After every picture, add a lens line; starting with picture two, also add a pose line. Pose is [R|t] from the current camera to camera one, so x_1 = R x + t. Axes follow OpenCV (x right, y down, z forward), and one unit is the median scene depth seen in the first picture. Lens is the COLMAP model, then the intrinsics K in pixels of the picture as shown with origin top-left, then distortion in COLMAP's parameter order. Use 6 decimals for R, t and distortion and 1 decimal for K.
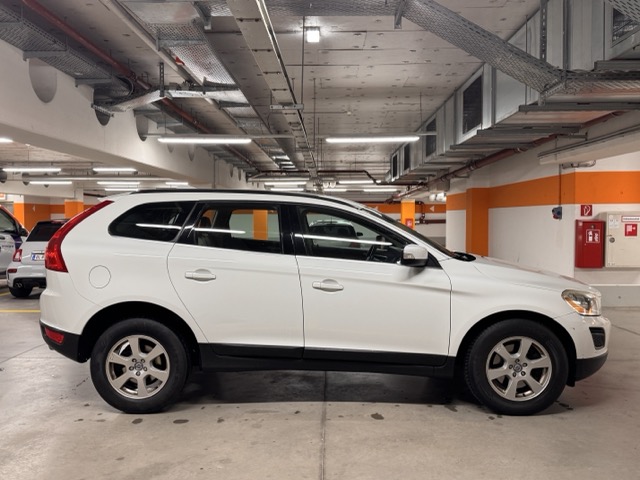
lens RADIAL K [[565.8, 0, 317.4], [0, 565.8, 245.3], [0, 0, 1]] dist [0.012133, -0.023302]
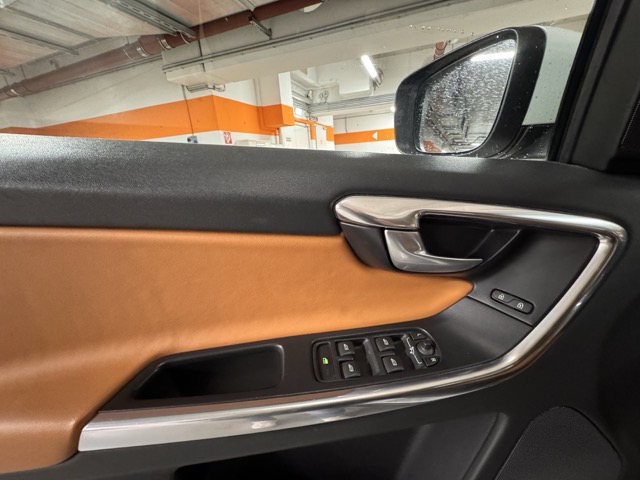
lens RADIAL K [[253.5, 0, 318.9], [0, 253.5, 242.2], [0, 0, 1]] dist [-0.006304, 0.000916]
pose [[0.307868, -0.314986, 0.897776, 0.057959], [0.113673, 0.949026, 0.293987, 0.003992], [-0.944614, 0.011544, 0.327980, 0.881478]]
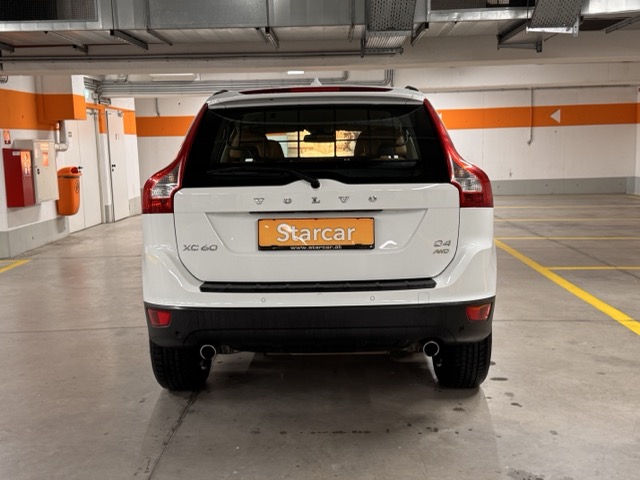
lens RADIAL K [[737.7, 0, 320.8], [0, 737.7, 240.3], [0, 0, 1]] dist [0.082290, 0.000000]
pose [[-0.013262, -0.122142, 0.992424, -0.783382], [0.068505, 0.990068, 0.122768, -0.020553], [-0.997563, 0.069614, -0.004763, 0.723921]]
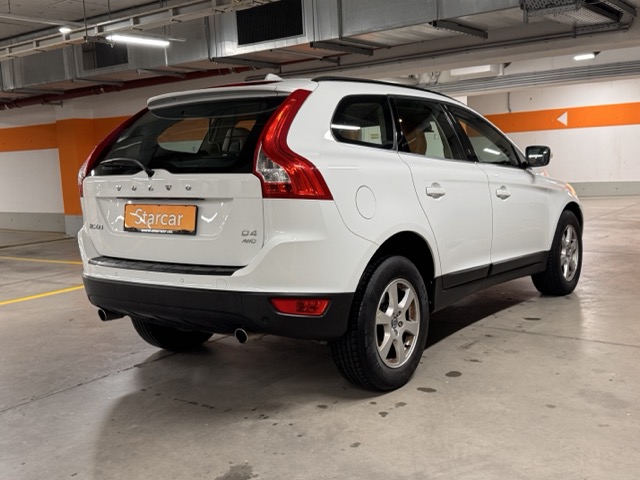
lens RADIAL K [[711.7, 0, 318.8], [0, 711.7, 239.9], [0, 0, 1]] dist [0.069553, 0.000000]
pose [[0.572697, -0.112017, 0.812077, -0.660862], [0.076428, 0.993601, 0.083157, 0.015172], [-0.816196, 0.014442, 0.577594, 0.331810]]
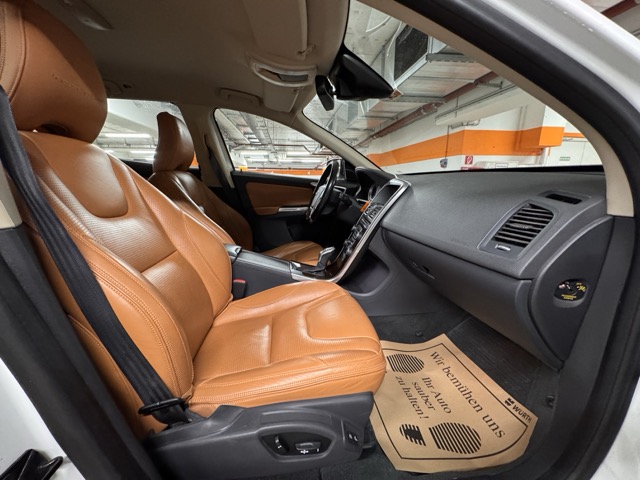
lens RADIAL K [[253.5, 0, 319.9], [0, 253.5, 239.5], [0, 0, 1]] dist [-0.006304, 0.000916]
pose [[0.988419, -0.026940, 0.149339, 0.036937], [0.000529, 0.984721, 0.174137, 0.024811], [-0.151748, -0.172042, 0.973331, 0.556994]]
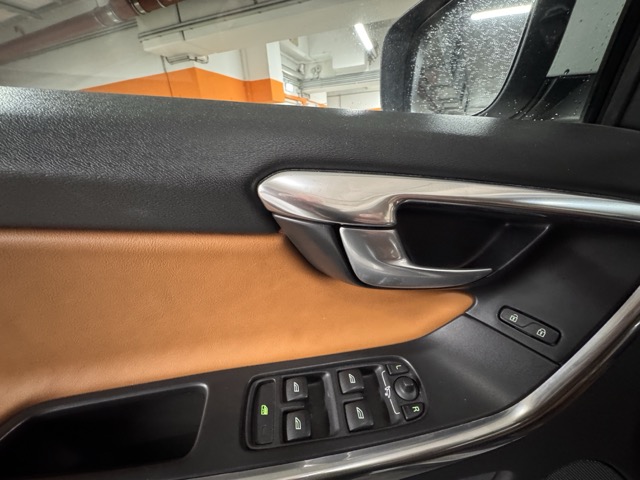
lens RADIAL K [[253.5, 0, 318.3], [0, 253.5, 241.9], [0, 0, 1]] dist [-0.006304, 0.000916]
pose [[0.290395, -0.375289, 0.880243, 0.073262], [0.111397, 0.926888, 0.358426, 0.007026], [-0.950401, -0.006029, 0.310970, 0.879332]]
